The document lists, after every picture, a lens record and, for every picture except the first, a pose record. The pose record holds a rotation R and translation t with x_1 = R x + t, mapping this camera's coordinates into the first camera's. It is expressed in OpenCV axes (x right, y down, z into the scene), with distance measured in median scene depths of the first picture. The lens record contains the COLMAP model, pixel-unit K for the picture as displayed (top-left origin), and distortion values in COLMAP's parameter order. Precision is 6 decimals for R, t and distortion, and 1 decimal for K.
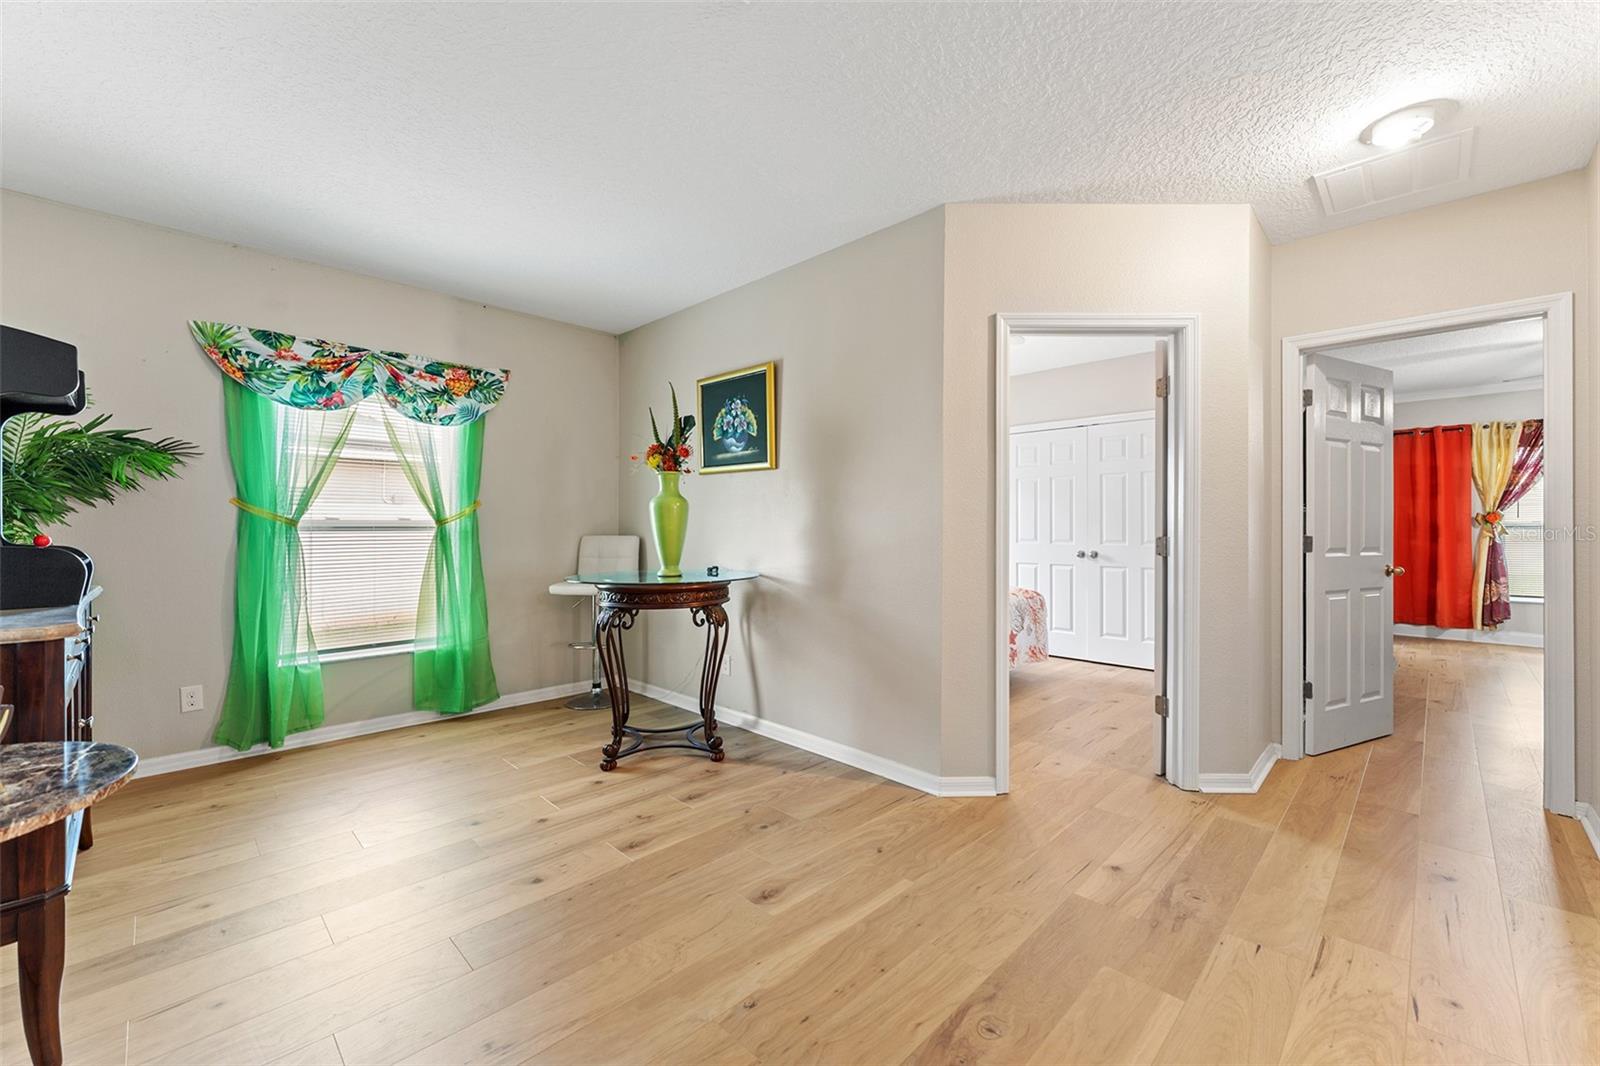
lens RADIAL K [[643.9, 0, 804.8], [0, 643.9, 525.4], [0, 0, 1]] dist [-0.001086, -0.000095]
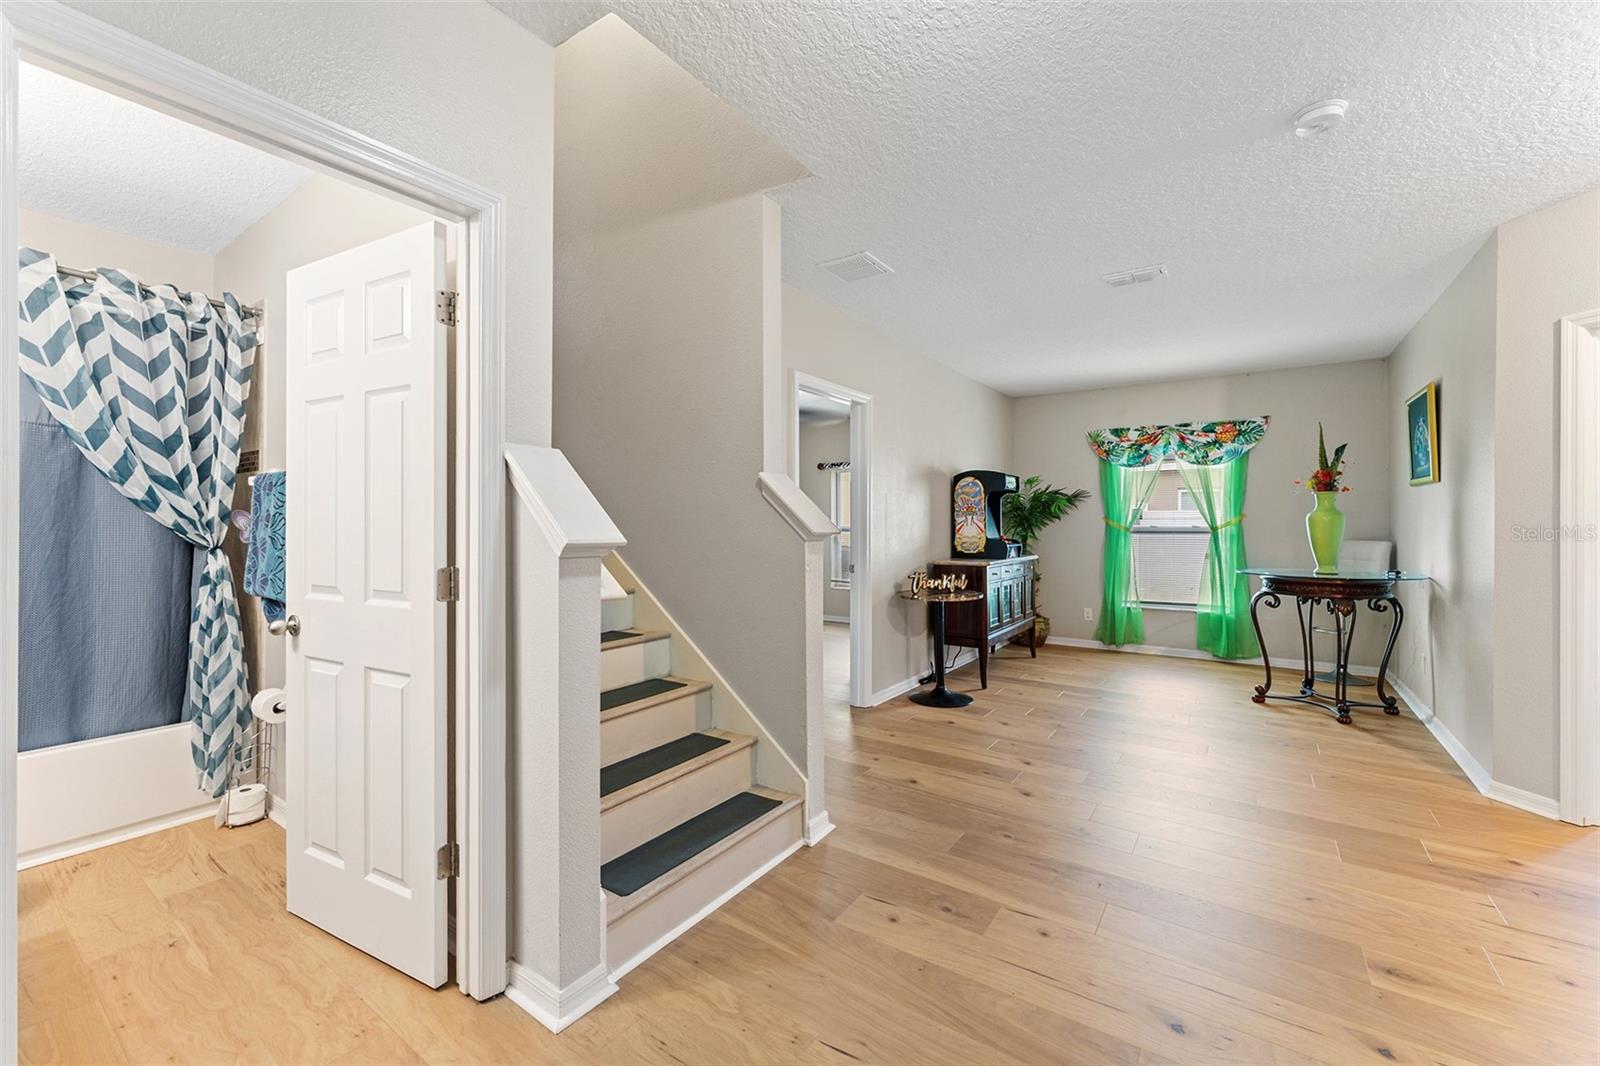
lens RADIAL K [[643.9, 0, 804.8], [0, 643.9, 525.4], [0, 0, 1]] dist [-0.001086, -0.000095]
pose [[0.166290, 0.000328, -0.986077, 1.054420], [0.006011, 0.999981, 0.001346, -0.029590], [0.986059, -0.006151, 0.166285, -0.268296]]
